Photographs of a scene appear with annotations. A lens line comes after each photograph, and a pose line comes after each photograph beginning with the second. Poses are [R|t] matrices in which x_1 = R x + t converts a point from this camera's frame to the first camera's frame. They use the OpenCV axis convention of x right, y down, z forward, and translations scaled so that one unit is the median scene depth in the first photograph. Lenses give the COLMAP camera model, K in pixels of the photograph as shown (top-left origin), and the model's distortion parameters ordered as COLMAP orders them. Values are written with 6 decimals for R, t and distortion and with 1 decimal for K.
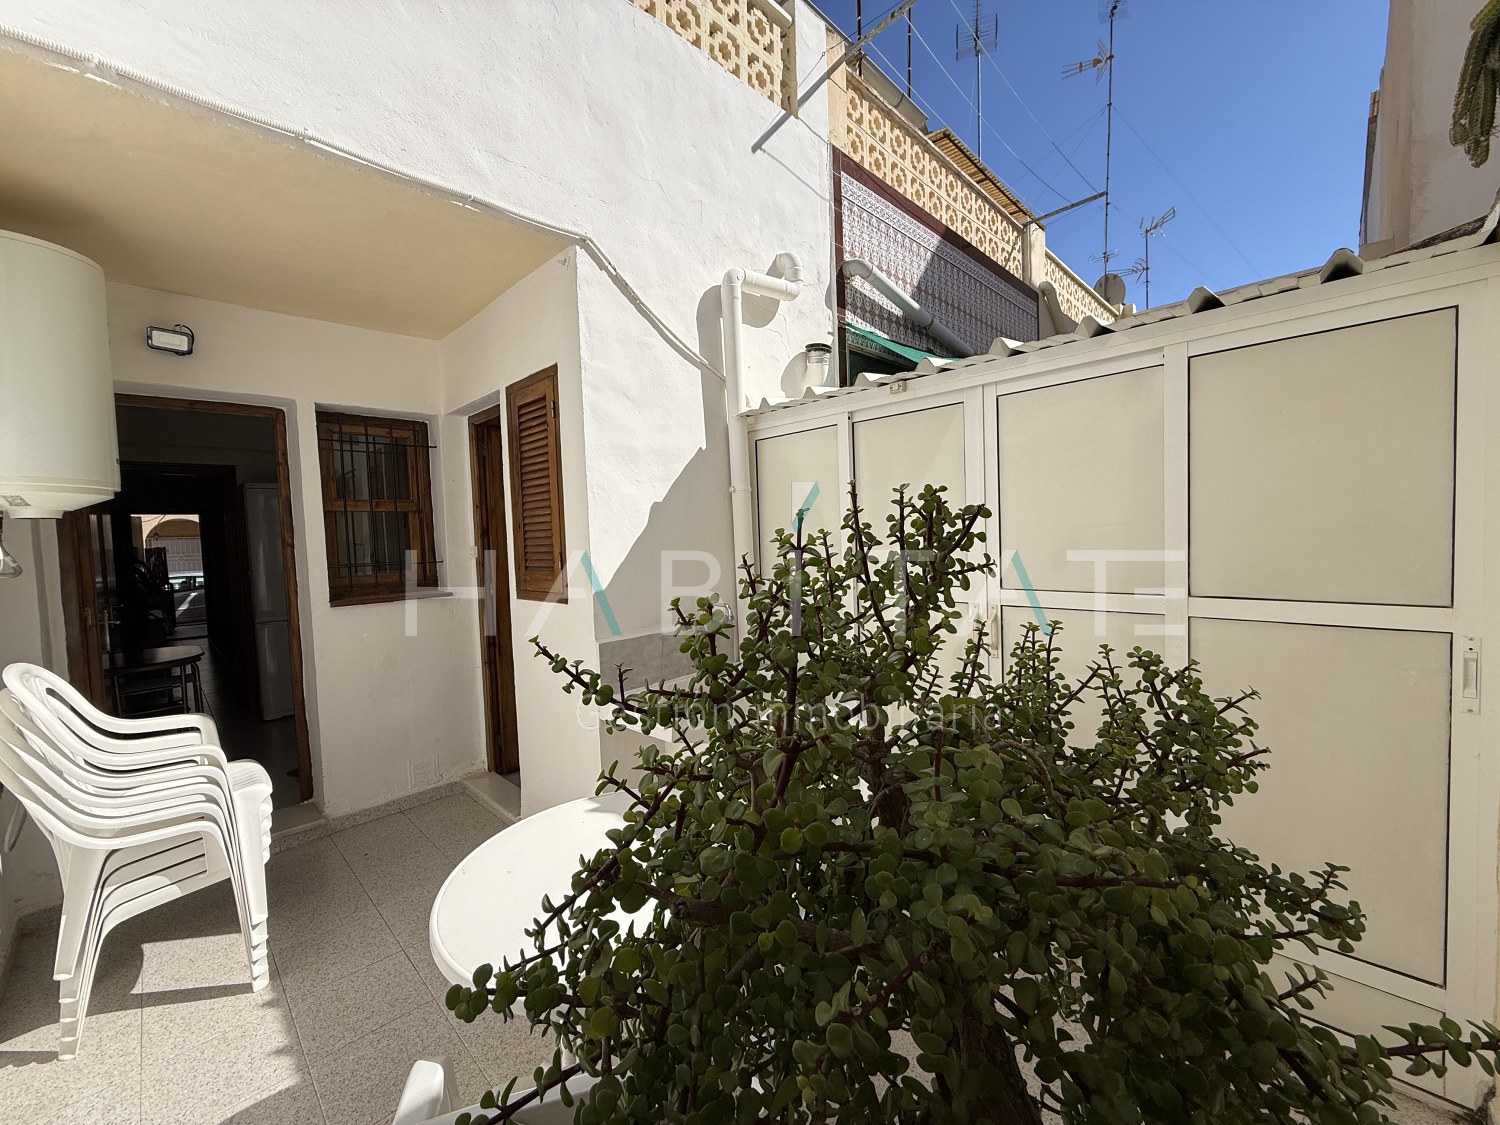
lens RADIAL K [[599.1, 0, 746.2], [0, 599.1, 562.6], [0, 0, 1]] dist [-0.000407, 0.000046]
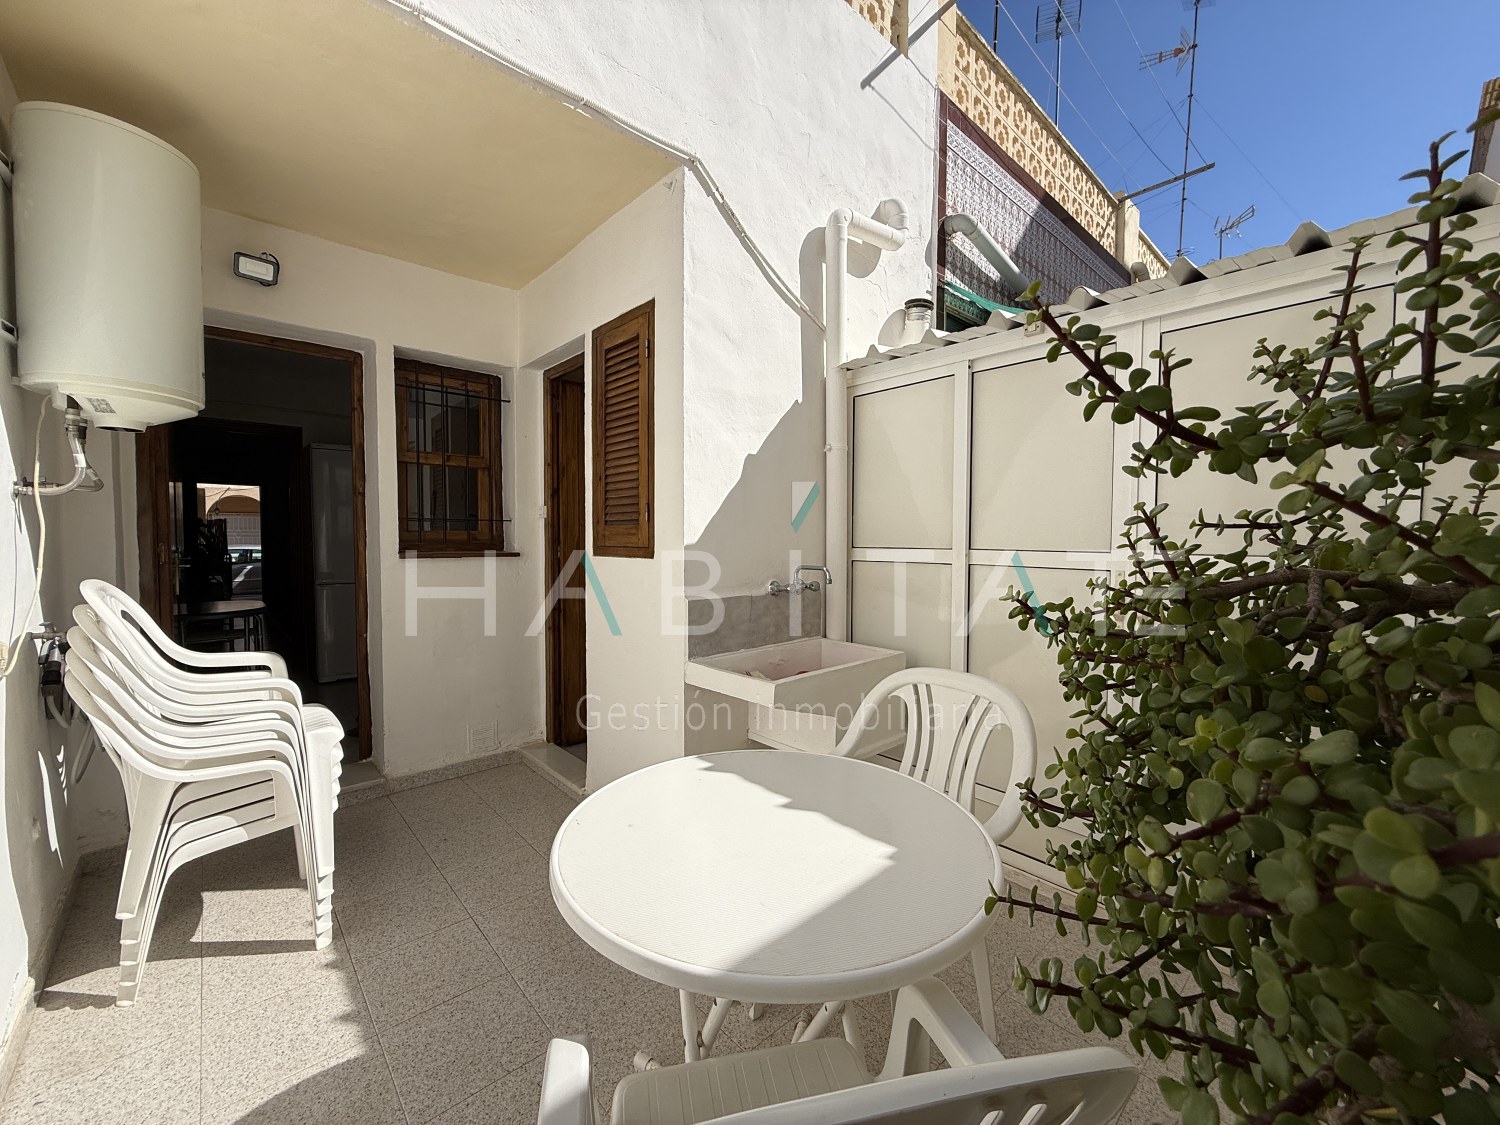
lens RADIAL K [[599.1, 0, 746.2], [0, 599.1, 562.6], [0, 0, 1]] dist [-0.000407, 0.000046]
pose [[0.997807, 0.042720, -0.050558, -0.093785], [-0.042982, 0.999067, -0.004121, 0.063743], [0.050334, 0.006285, 0.998713, 0.070482]]
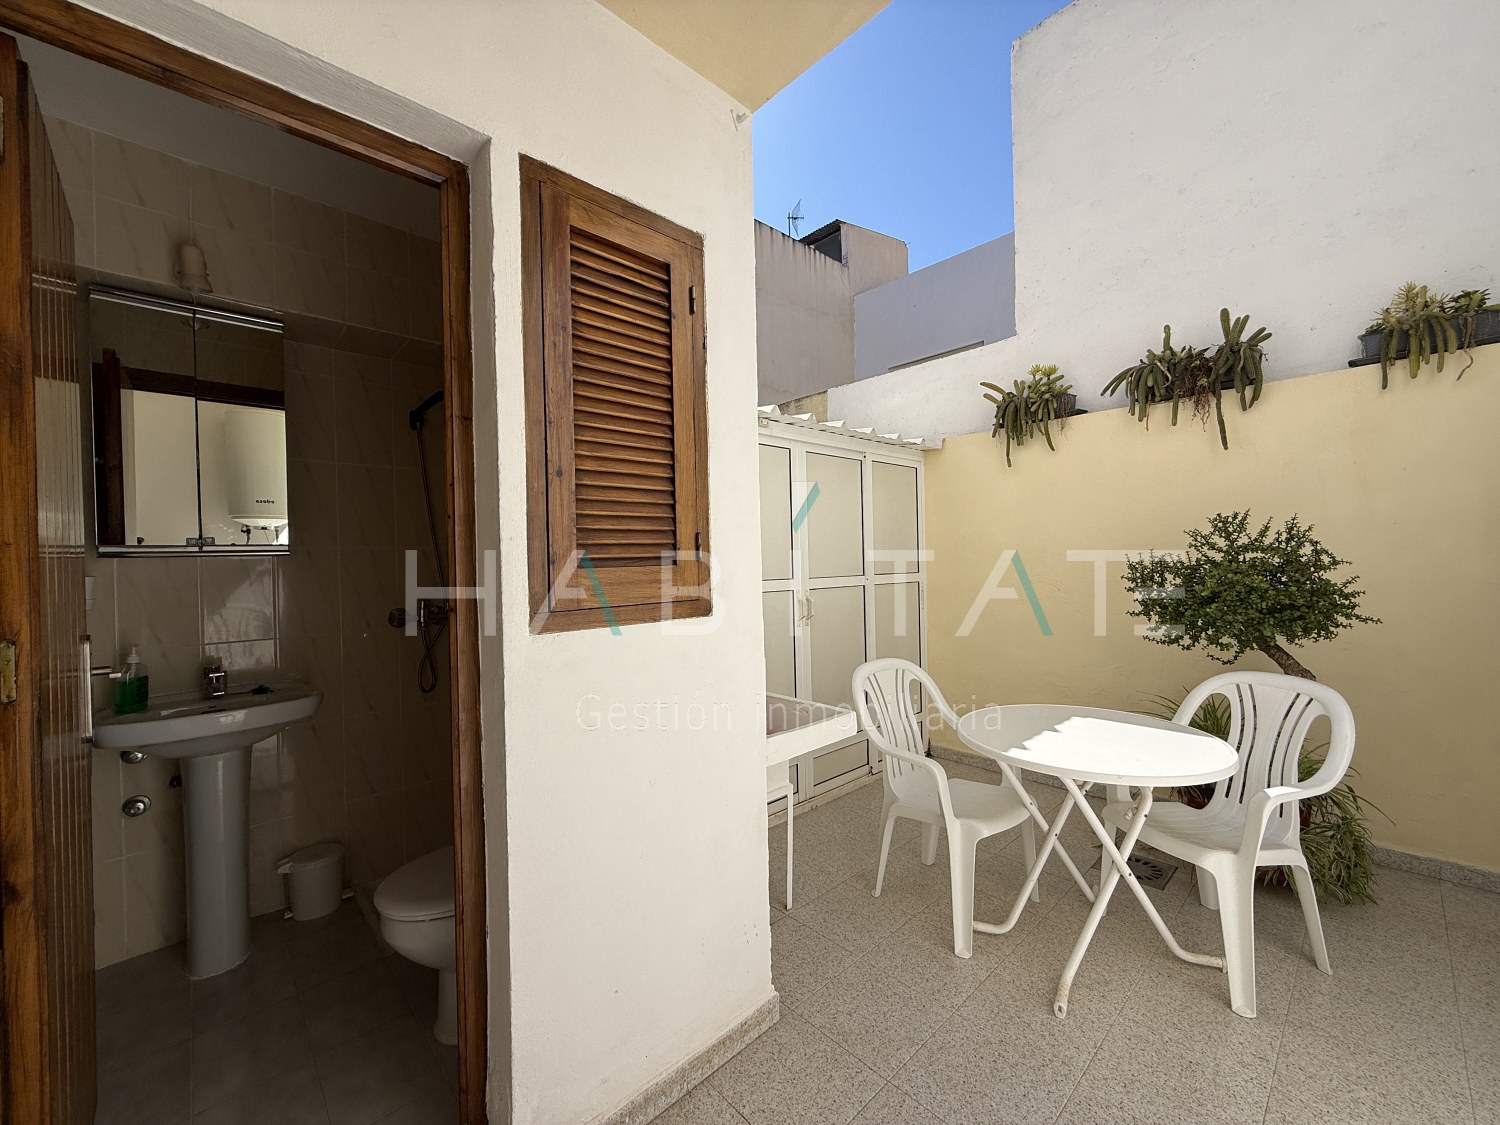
lens RADIAL K [[599.1, 0, 746.2], [0, 599.1, 562.6], [0, 0, 1]] dist [-0.000407, 0.000046]
pose [[0.032491, 0.030366, 0.999011, -0.806805], [0.066465, 0.997260, -0.032474, 0.031571], [-0.997260, 0.067454, 0.030383, 0.825734]]
